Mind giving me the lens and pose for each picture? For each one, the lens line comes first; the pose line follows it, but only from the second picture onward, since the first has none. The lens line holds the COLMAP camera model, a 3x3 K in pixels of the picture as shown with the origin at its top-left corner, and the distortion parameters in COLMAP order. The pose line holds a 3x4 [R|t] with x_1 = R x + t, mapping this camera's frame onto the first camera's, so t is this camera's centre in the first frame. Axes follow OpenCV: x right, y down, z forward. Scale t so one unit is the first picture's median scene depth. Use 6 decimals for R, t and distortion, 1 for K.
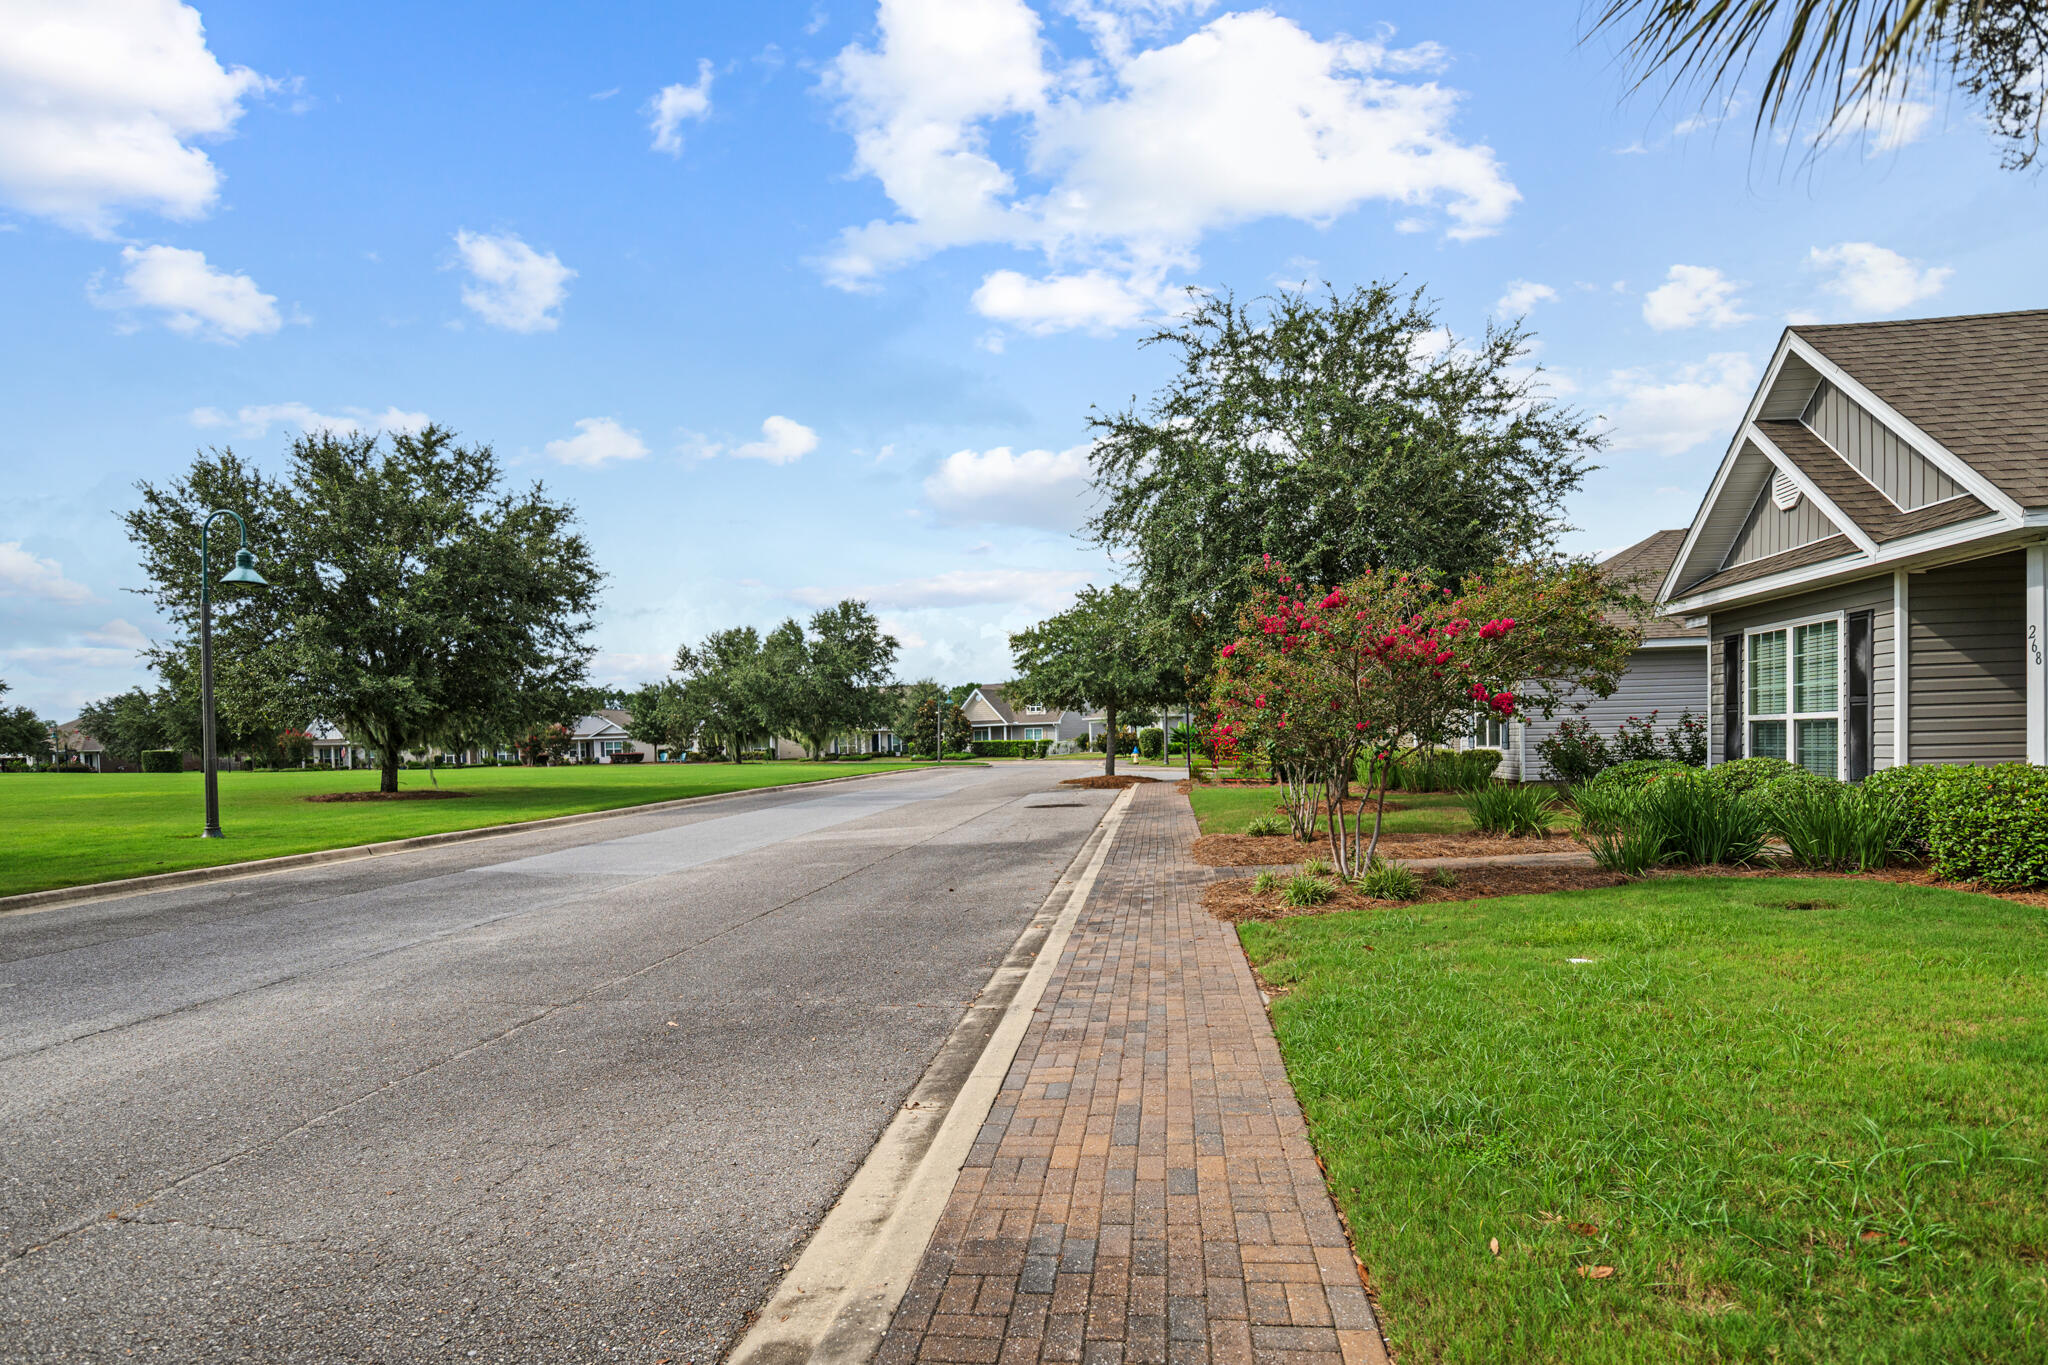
lens RADIAL K [[1032.8, 0, 1005.0], [0, 1032.8, 775.6], [0, 0, 1]] dist [-0.001980, -0.000085]
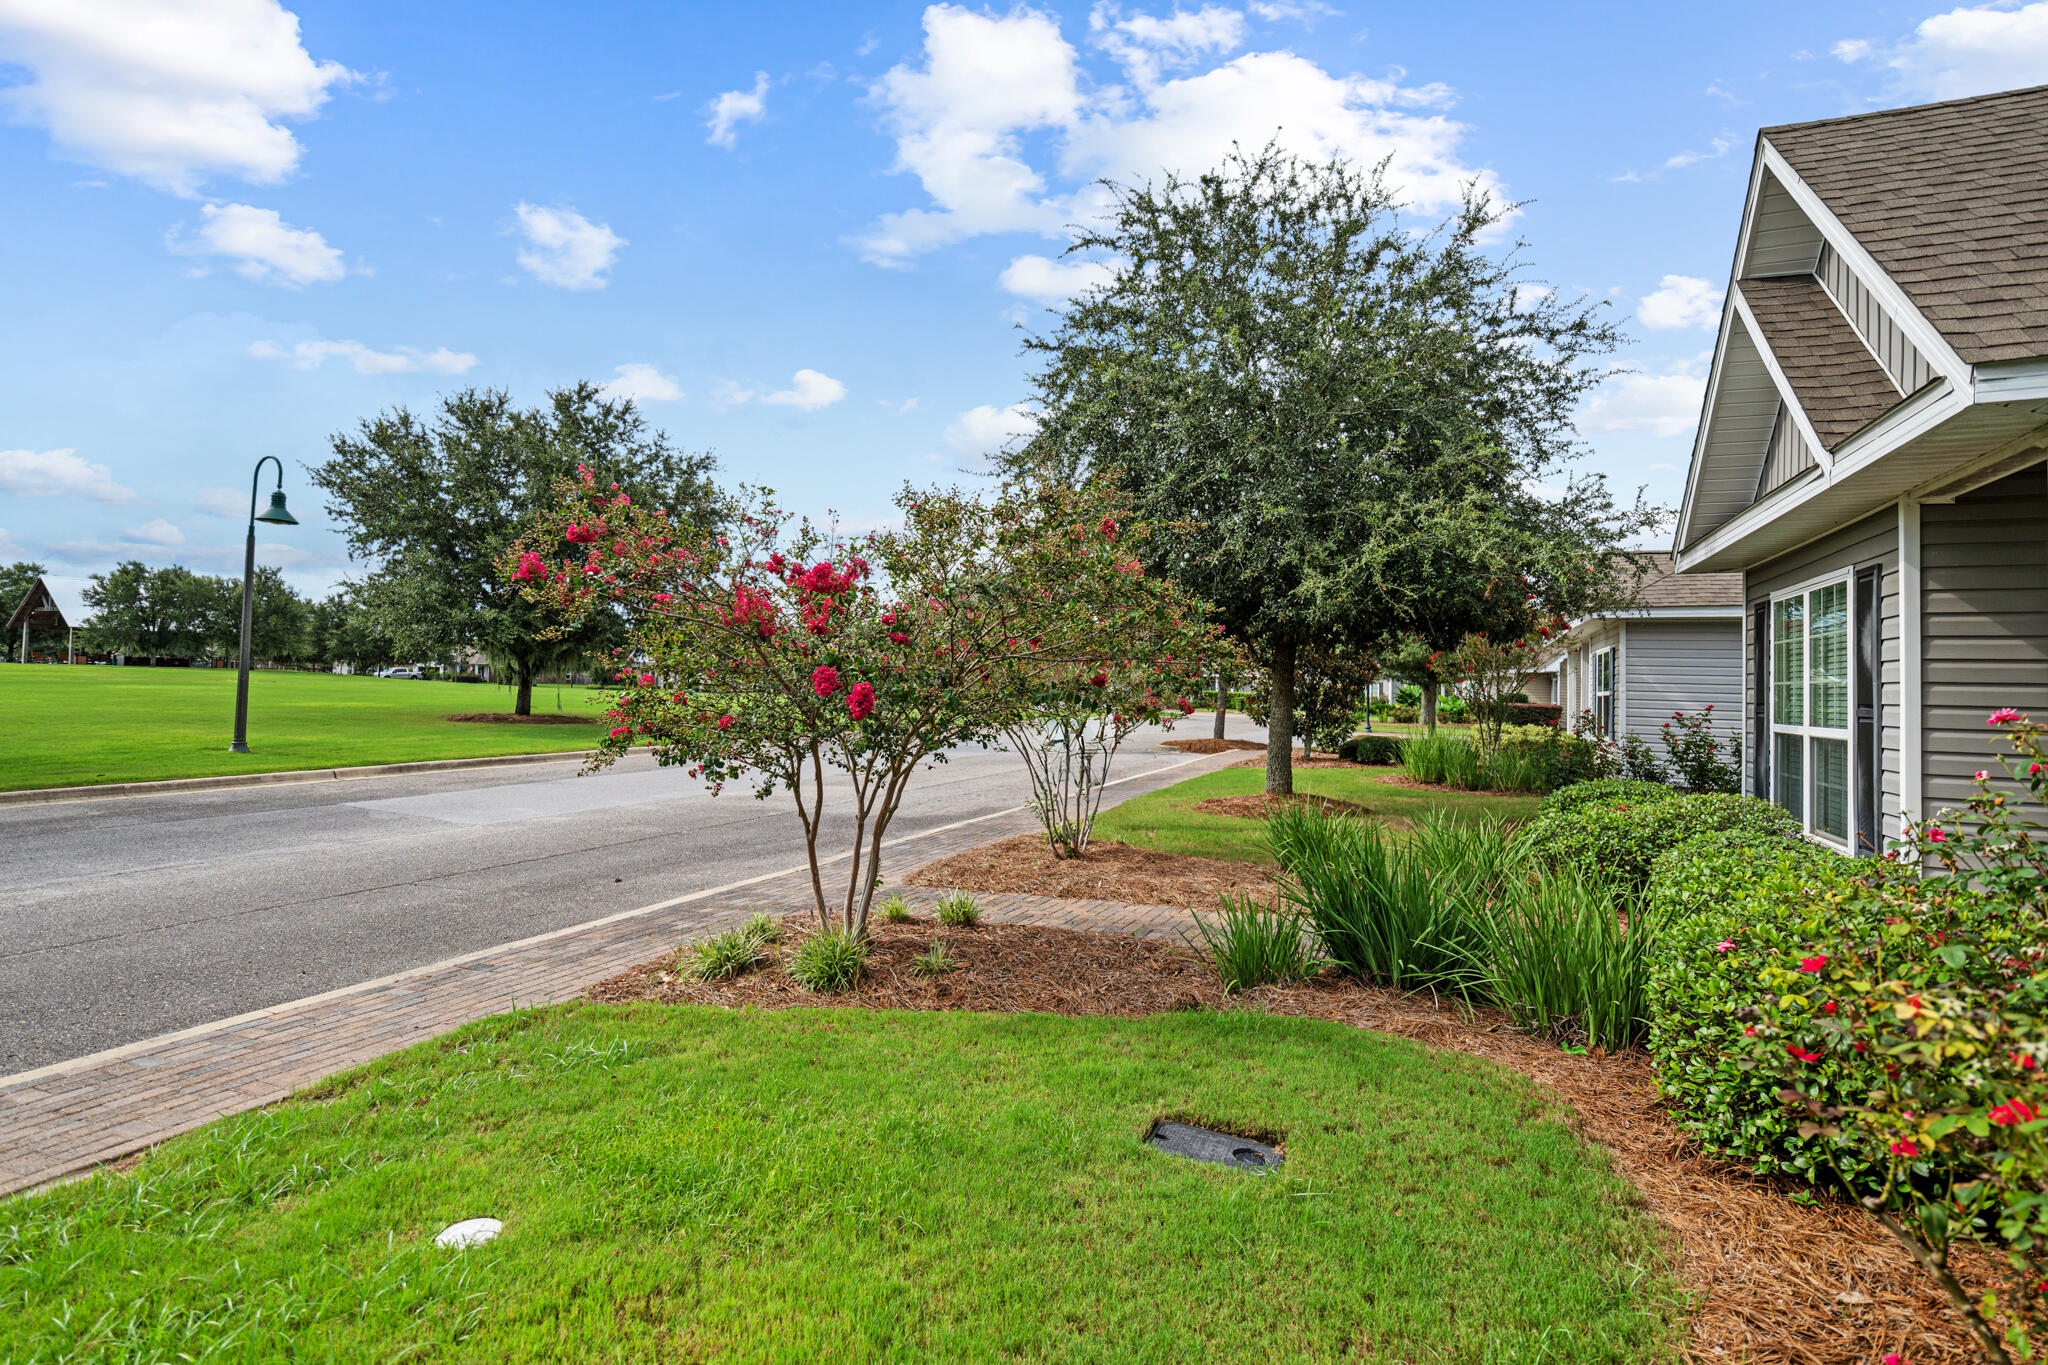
lens RADIAL K [[1000.6, 0, 1029.2], [0, 1000.6, 649.8], [0, 0, 1]] dist [-0.004437, -0.001661]
pose [[0.964917, 0.037332, -0.259888, 0.335082], [-0.054669, 0.996712, -0.059802, -0.032421], [0.256801, 0.071912, 0.963785, 0.206121]]
